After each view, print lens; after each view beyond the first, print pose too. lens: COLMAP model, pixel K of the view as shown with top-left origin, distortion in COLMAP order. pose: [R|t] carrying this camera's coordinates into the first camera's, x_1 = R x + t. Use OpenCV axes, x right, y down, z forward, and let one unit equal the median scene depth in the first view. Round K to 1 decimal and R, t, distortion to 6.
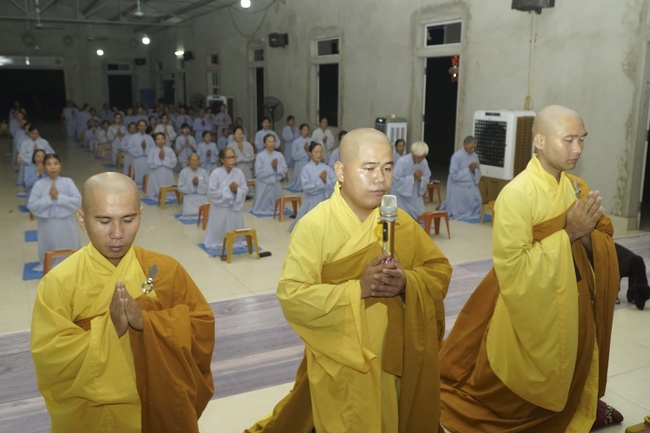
lens RADIAL K [[609.4, 0, 300.9], [0, 609.4, 205.6], [0, 0, 1]] dist [0.034570, -0.001464]
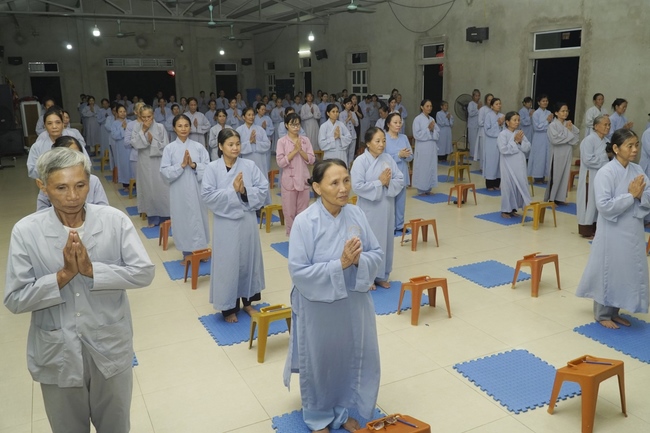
lens RADIAL K [[556.6, 0, 336.9], [0, 556.6, 208.8], [0, 0, 1]] dist [0.017688, -0.011742]
pose [[0.999354, -0.021033, 0.029158, -0.241790], [0.020231, 0.999417, 0.027520, -0.023477], [-0.029720, -0.026912, 0.999196, 0.110537]]
